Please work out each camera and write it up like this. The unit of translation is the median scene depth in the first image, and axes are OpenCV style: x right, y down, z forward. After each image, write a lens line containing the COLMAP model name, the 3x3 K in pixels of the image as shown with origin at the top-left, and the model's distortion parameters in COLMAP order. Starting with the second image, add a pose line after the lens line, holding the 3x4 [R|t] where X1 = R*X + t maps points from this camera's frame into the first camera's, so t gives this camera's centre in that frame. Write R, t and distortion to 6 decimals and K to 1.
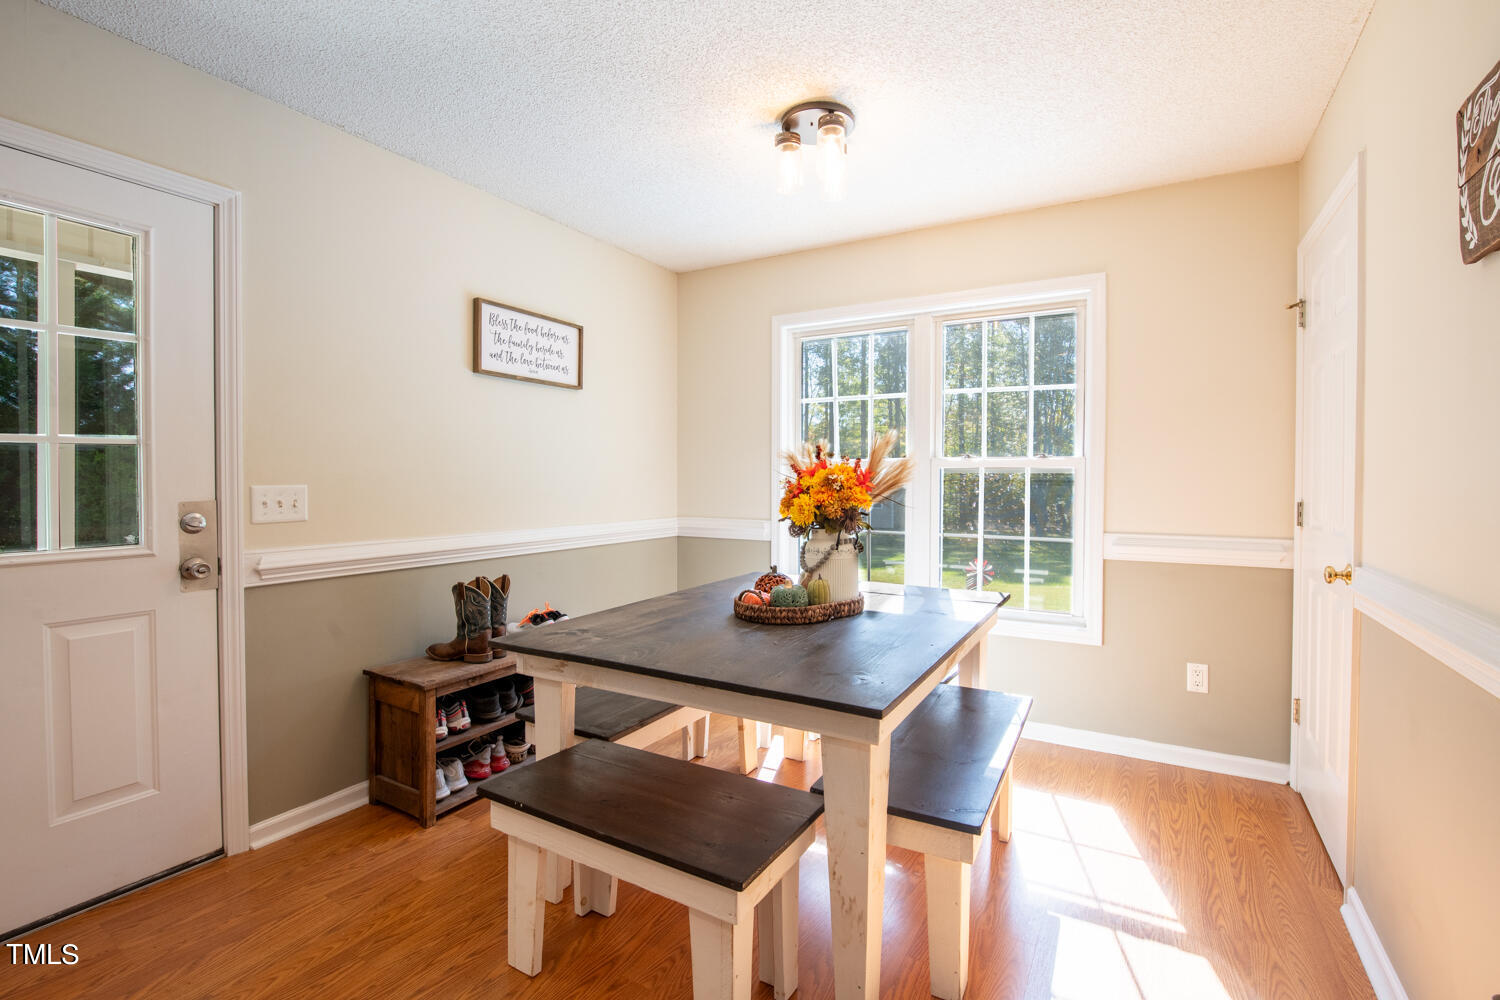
lens RADIAL K [[688.0, 0, 748.8], [0, 688.0, 495.4], [0, 0, 1]] dist [-0.005844, -0.000926]
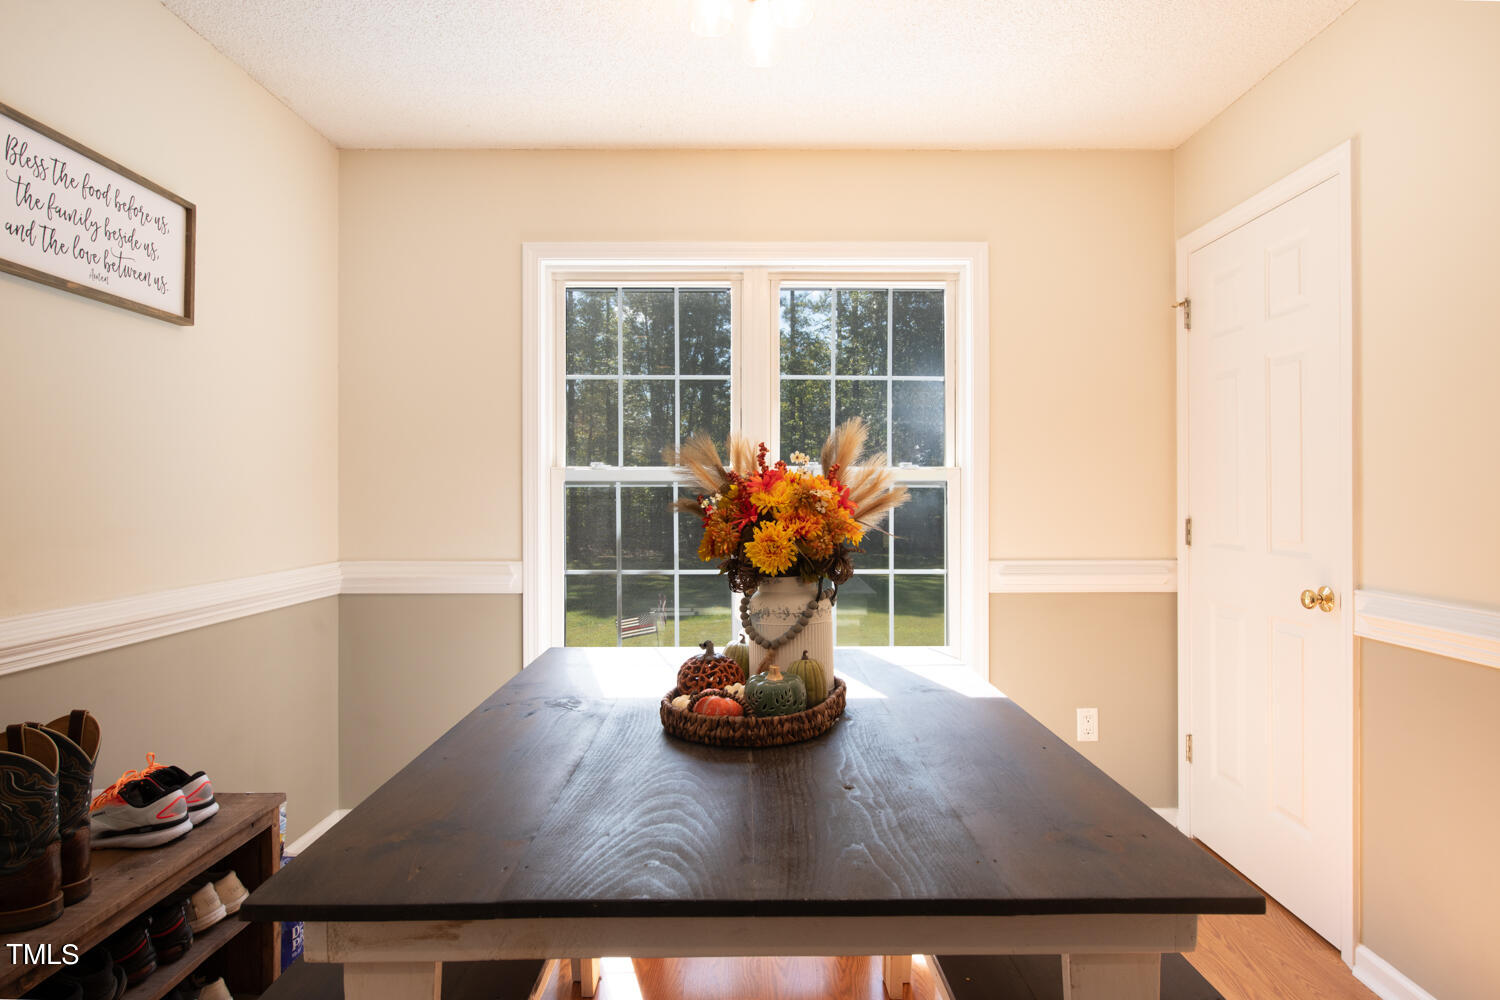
lens RADIAL K [[857.8, 0, 751.6], [0, 857.8, 494.6], [0, 0, 1]] dist [-0.000116, -0.004139]
pose [[0.859465, -0.003711, 0.511182, -0.240724], [0.015669, 0.999695, -0.019086, -0.008403], [-0.510955, 0.024413, 0.859261, 0.263413]]
